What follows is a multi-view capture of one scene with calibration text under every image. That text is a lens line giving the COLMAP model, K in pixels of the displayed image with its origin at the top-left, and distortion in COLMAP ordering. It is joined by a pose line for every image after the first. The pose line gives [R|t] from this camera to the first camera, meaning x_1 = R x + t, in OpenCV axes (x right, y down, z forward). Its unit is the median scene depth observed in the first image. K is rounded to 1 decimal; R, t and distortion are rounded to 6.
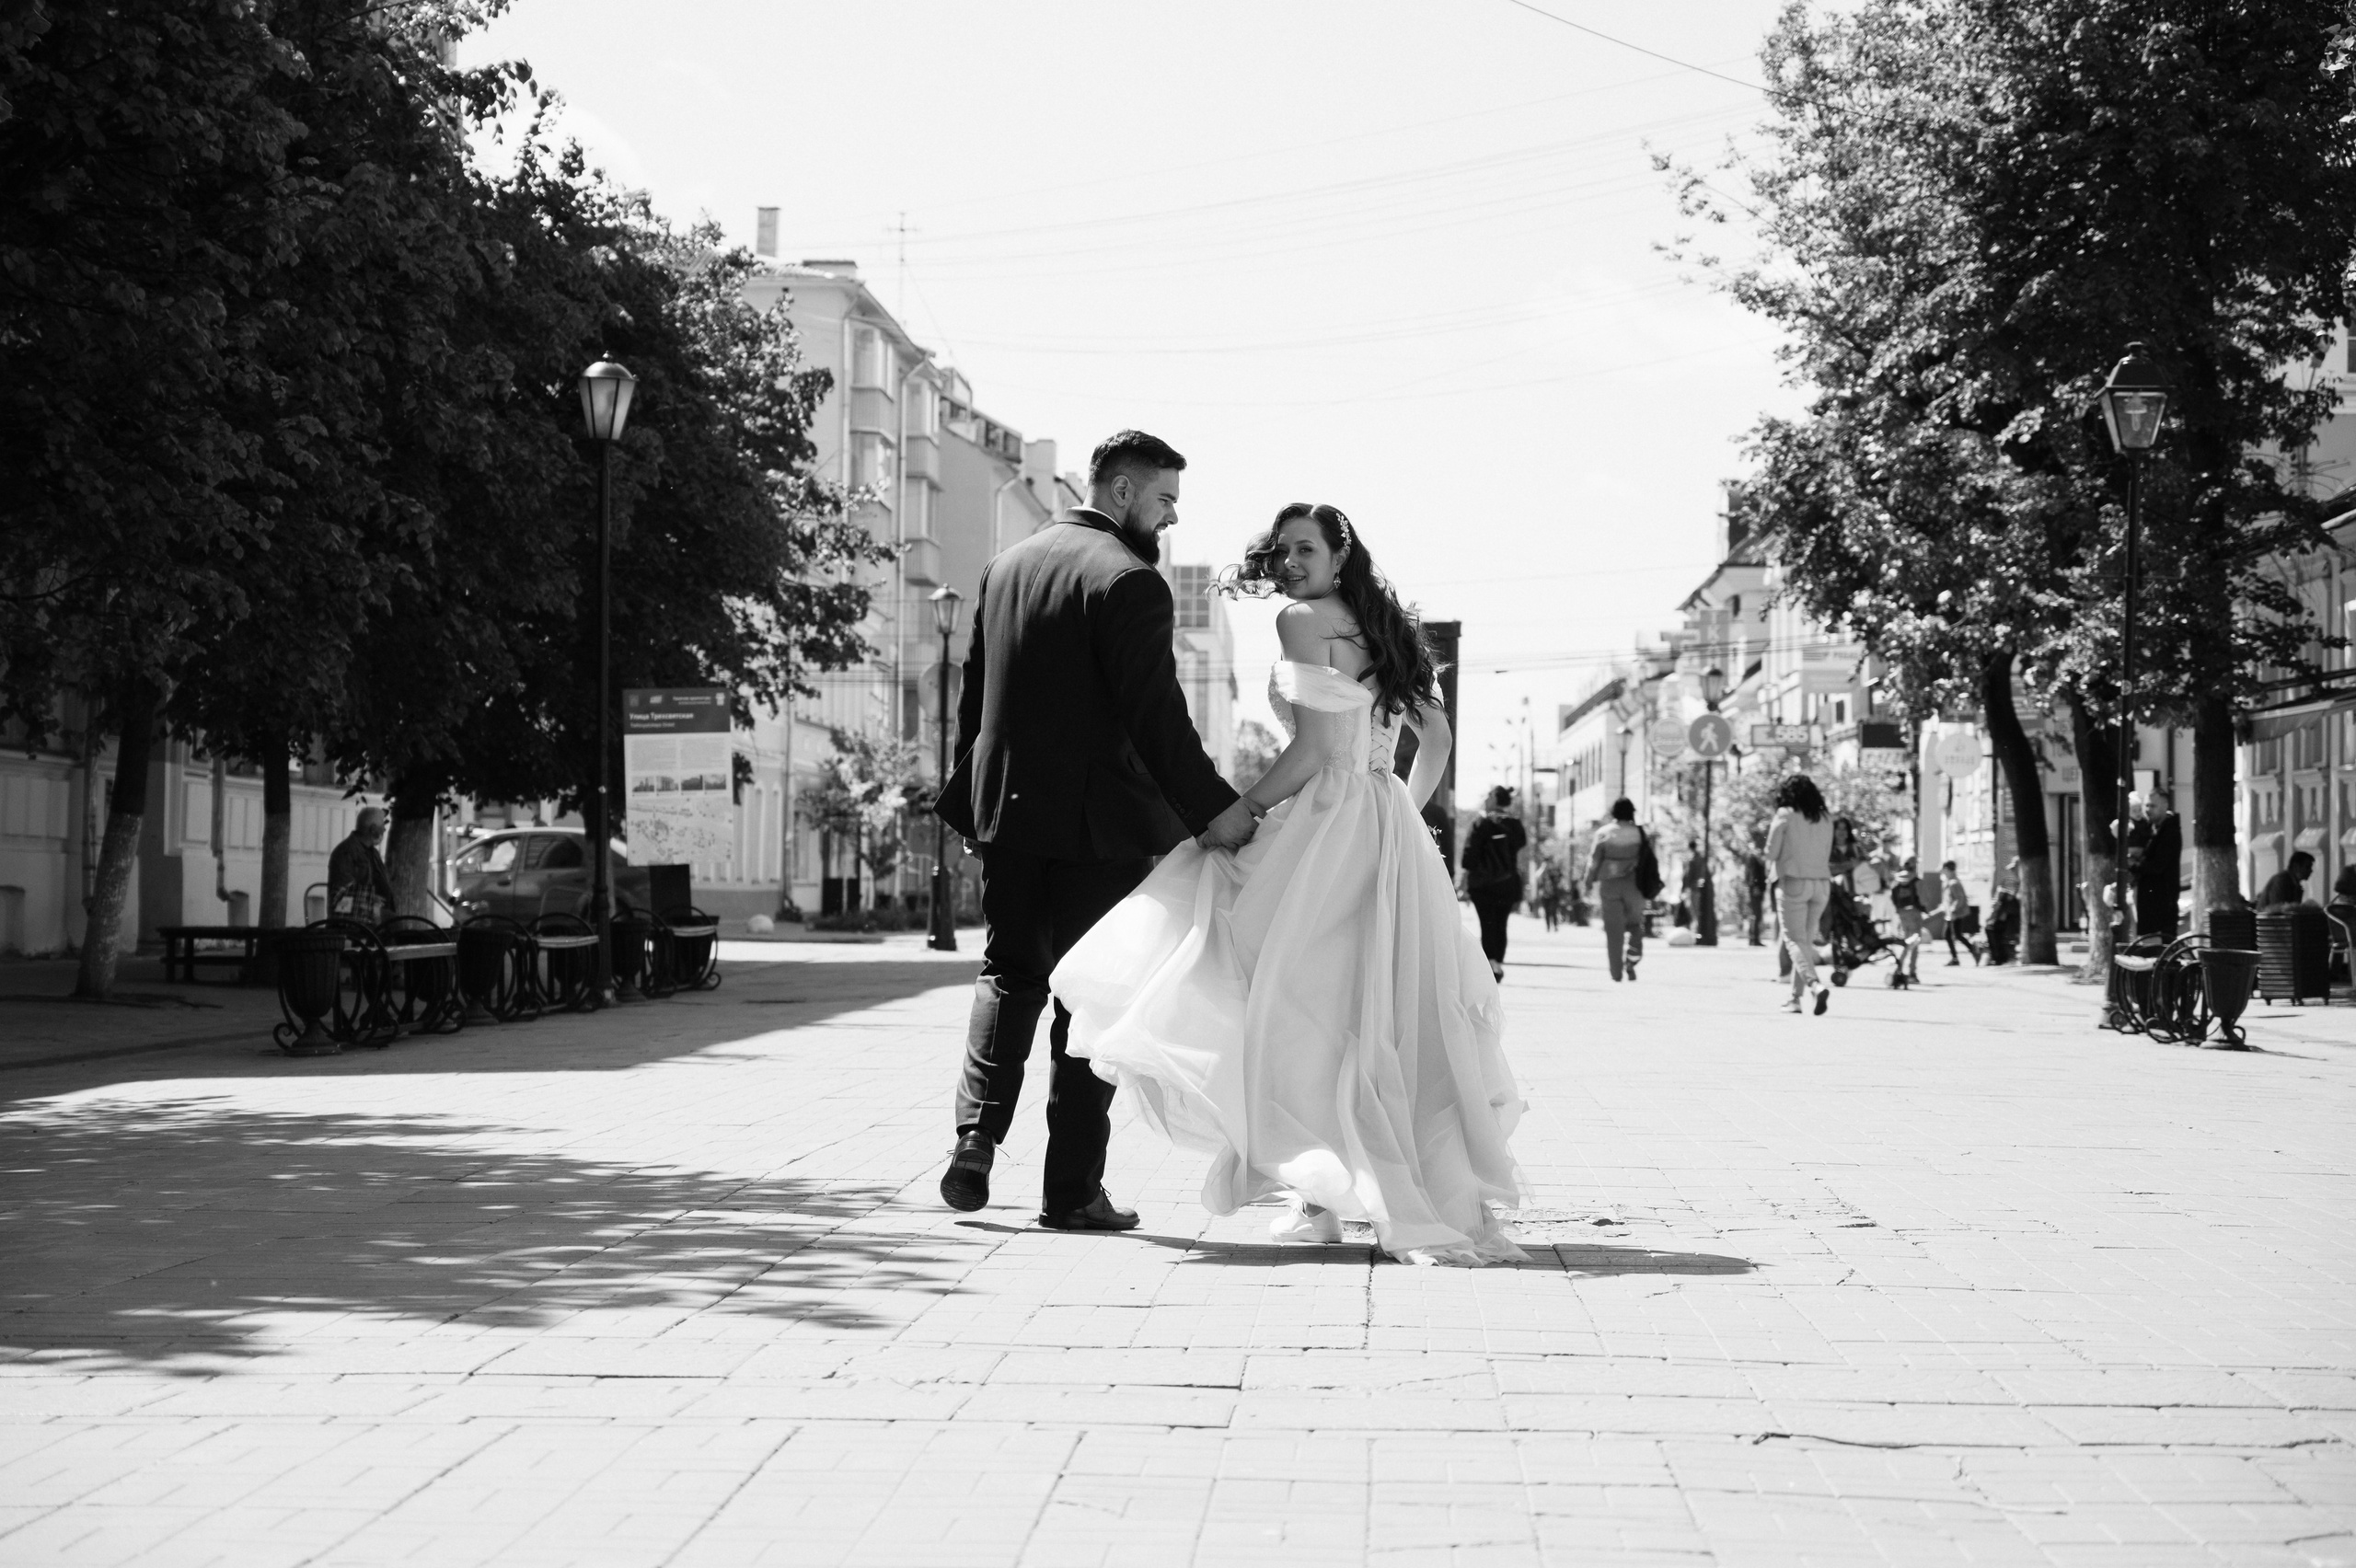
lens RADIAL K [[4775.7, 0, 1181.5], [0, 4775.7, 781.6], [0, 0, 1]] dist [-0.416394, 0.000000]
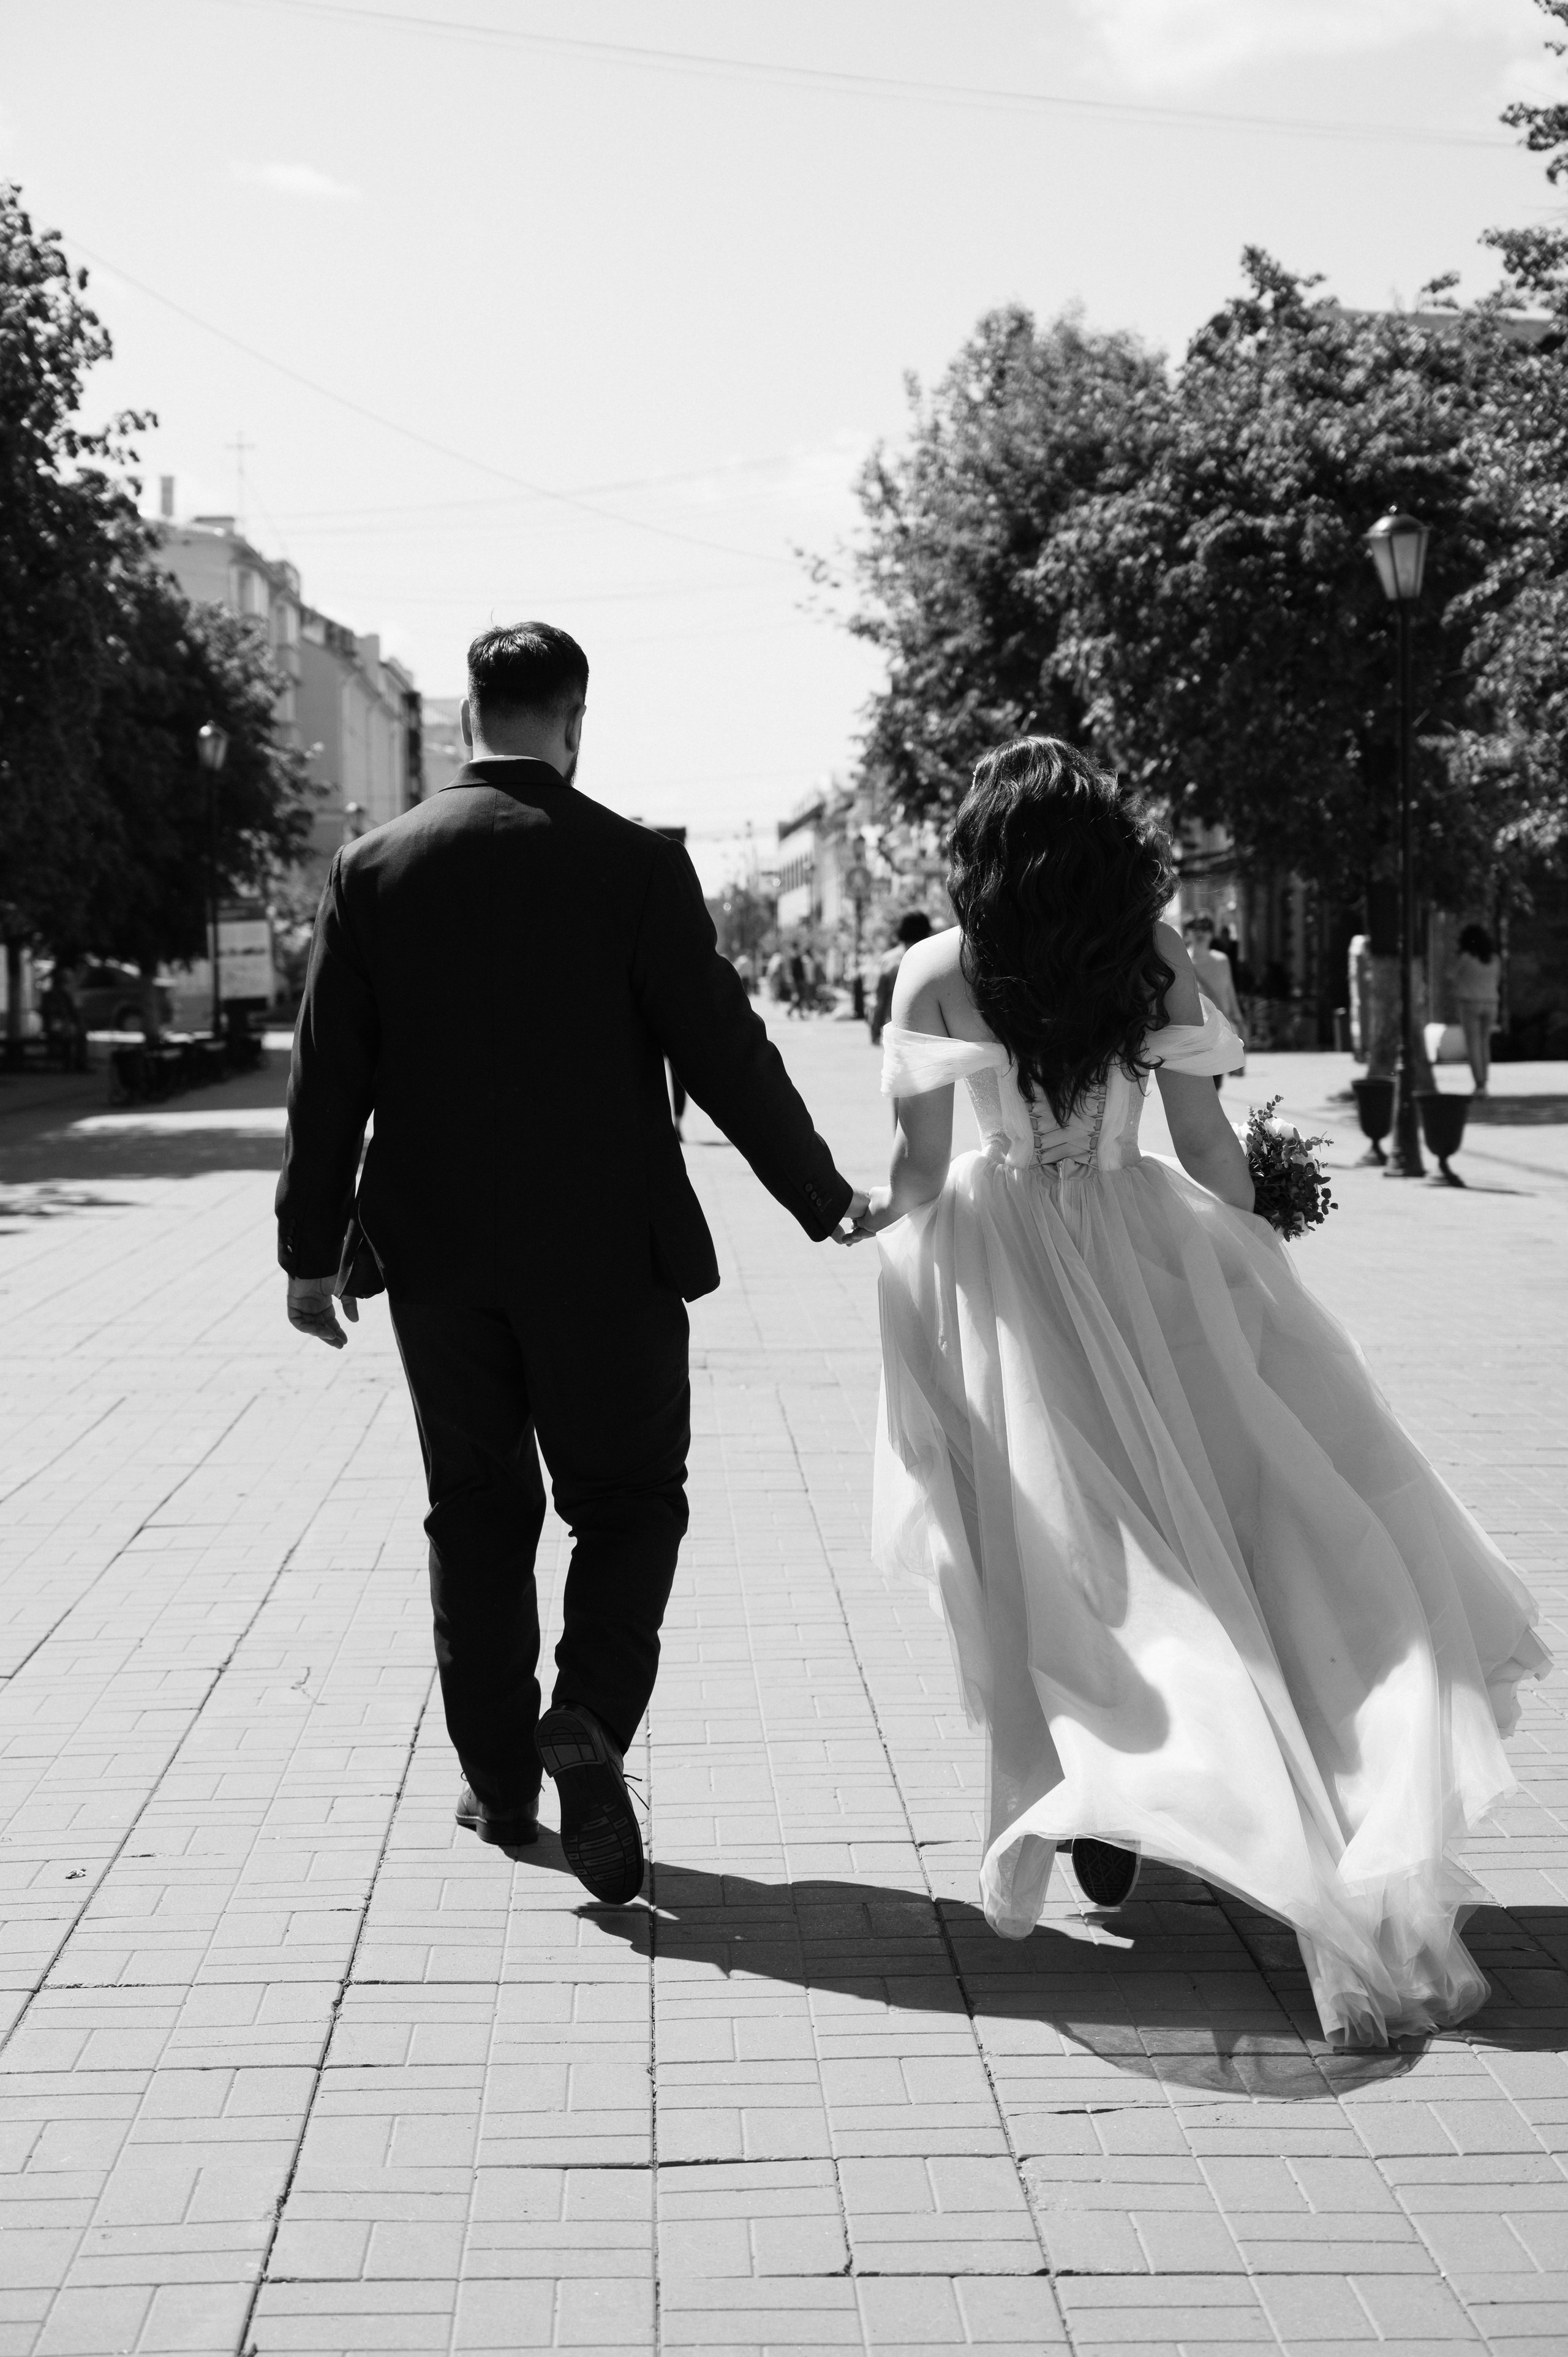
lens RADIAL K [[3900.4, 0, 784.1], [0, 3900.4, 1181.7], [0, 0, 1]] dist [0.060866, 0.000000]
pose [[0.996609, -0.028554, 0.077176, -0.014849], [0.022492, 0.996676, 0.078300, -0.018000], [-0.079155, -0.076298, 0.993938, -0.357961]]
